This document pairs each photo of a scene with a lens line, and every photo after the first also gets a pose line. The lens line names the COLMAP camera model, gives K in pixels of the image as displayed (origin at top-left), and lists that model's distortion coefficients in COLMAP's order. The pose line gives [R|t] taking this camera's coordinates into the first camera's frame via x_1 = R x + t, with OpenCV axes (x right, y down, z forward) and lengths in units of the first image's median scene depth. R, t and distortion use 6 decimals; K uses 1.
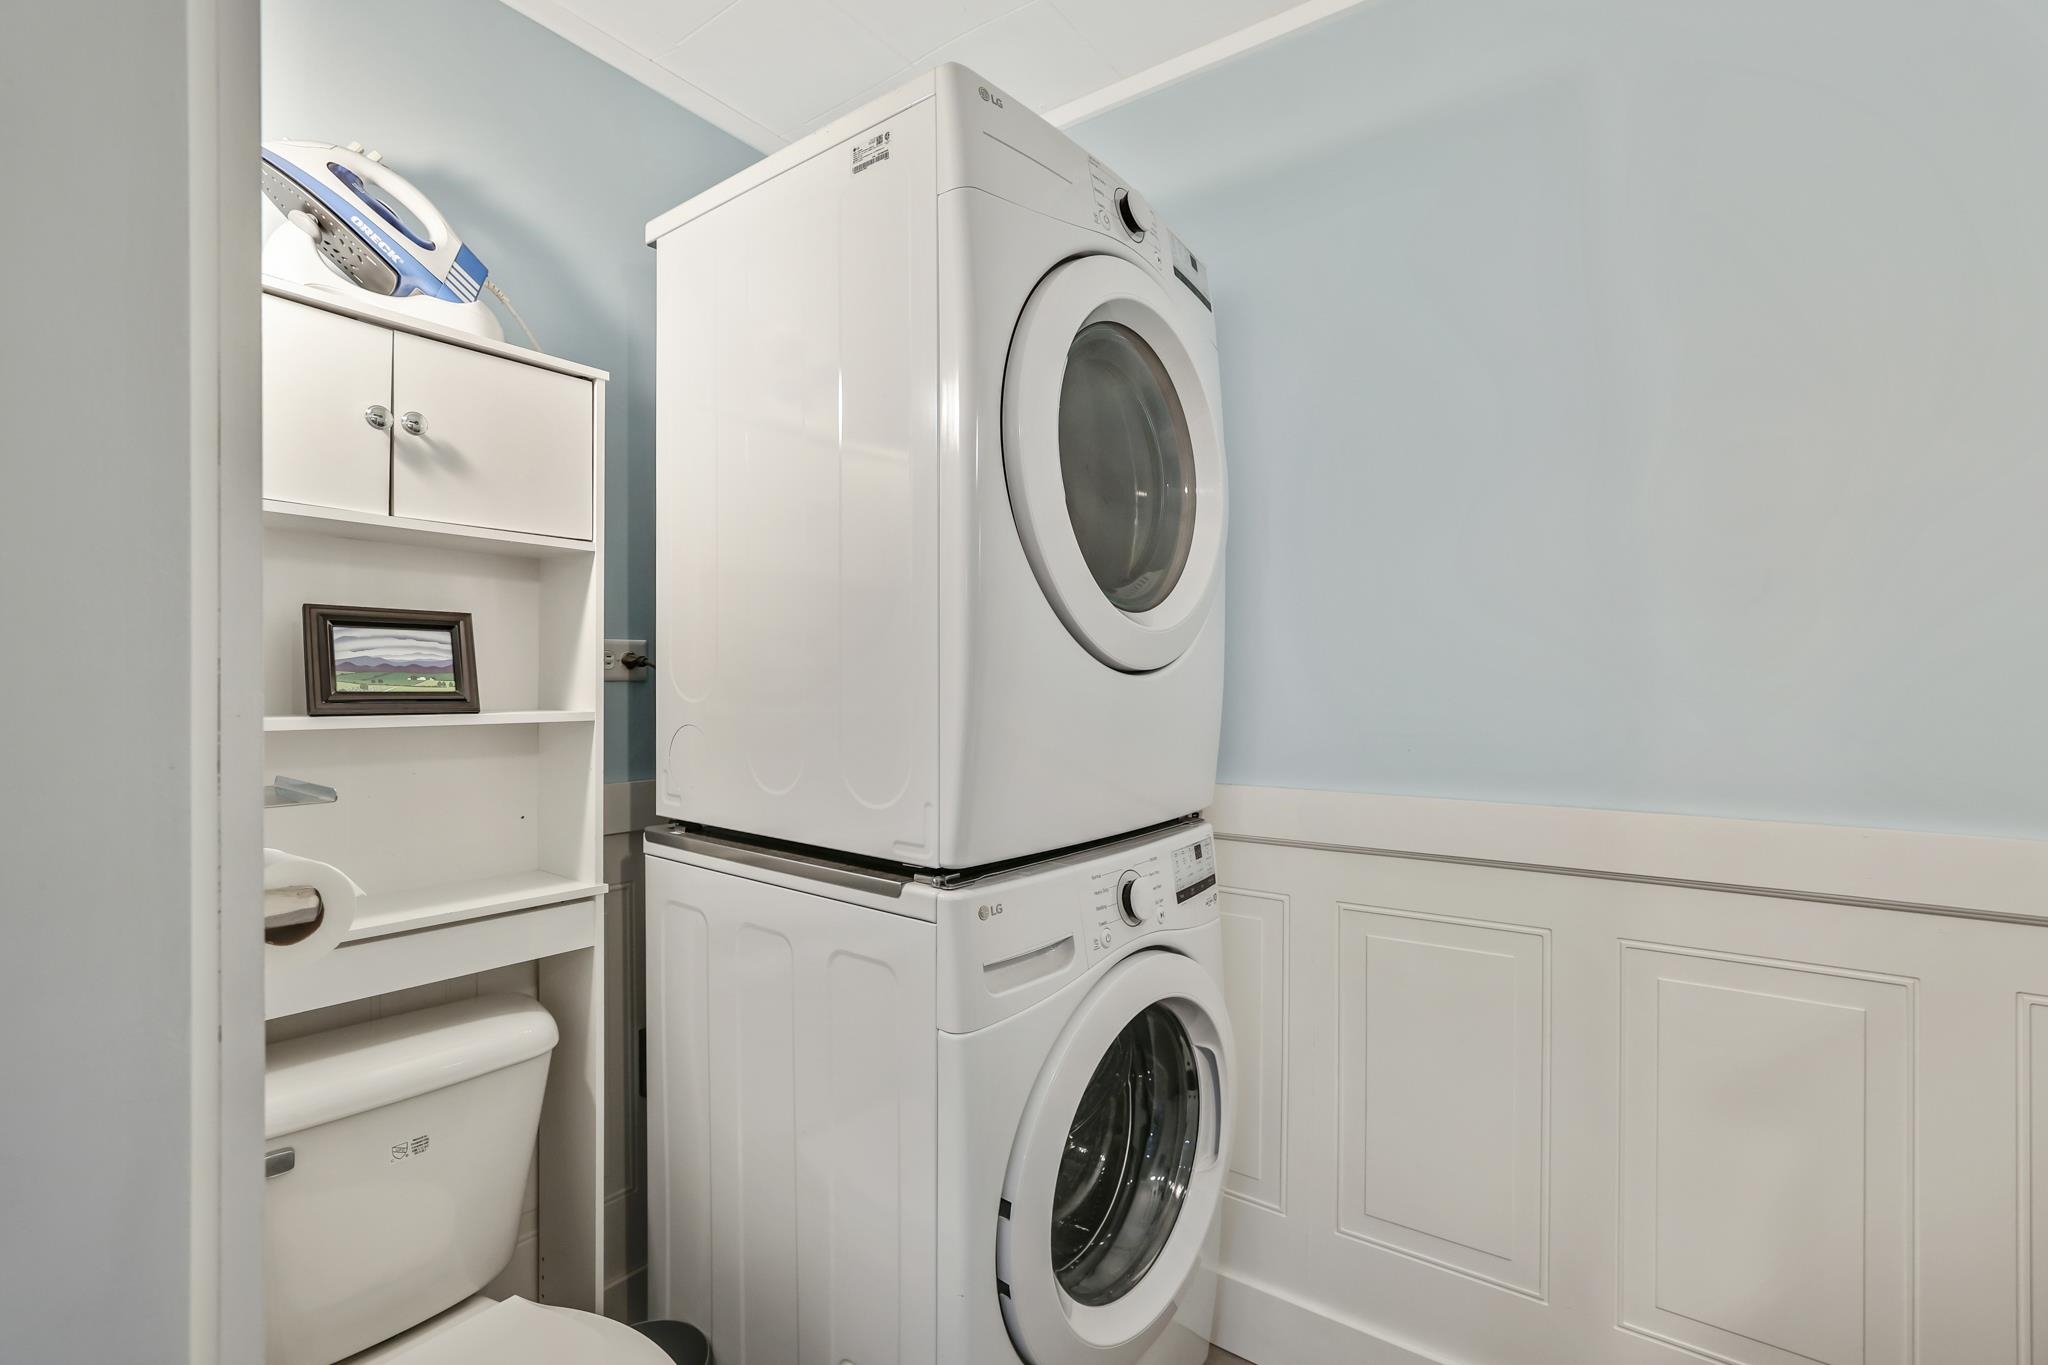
lens RADIAL K [[953.5, 0, 1029.3], [0, 953.5, 651.2], [0, 0, 1]] dist [-0.045773, 0.006584]
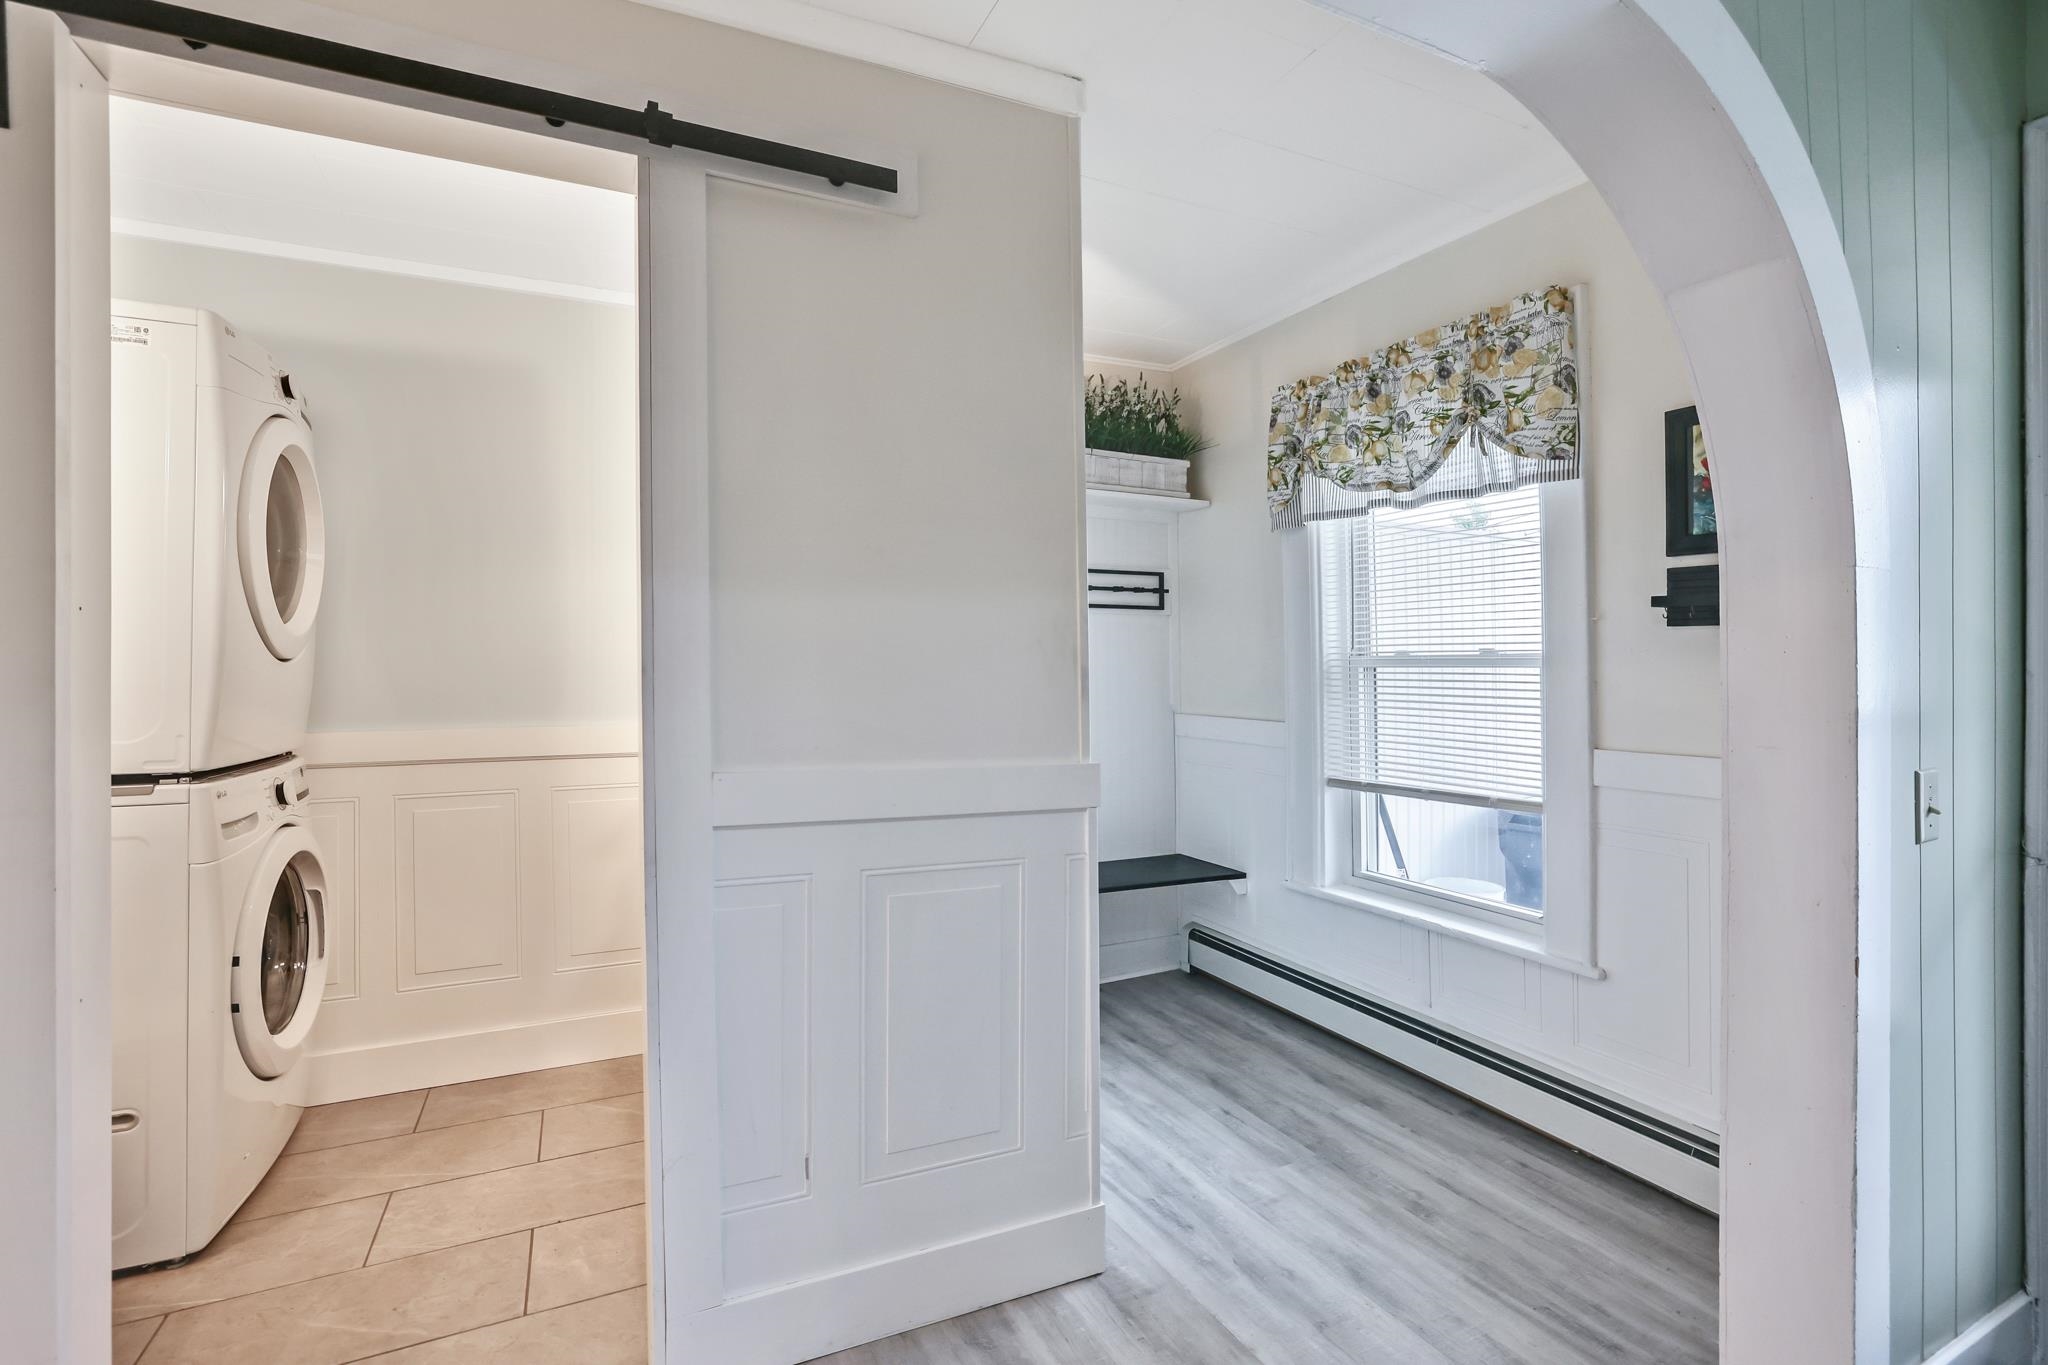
lens RADIAL K [[953.5, 0, 1029.3], [0, 953.5, 651.2], [0, 0, 1]] dist [-0.045773, 0.006584]
pose [[0.511514, -0.002337, 0.859272, -0.681005], [-0.010153, 0.999910, 0.008764, -0.019421], [-0.859215, -0.013207, 0.511444, -1.056202]]
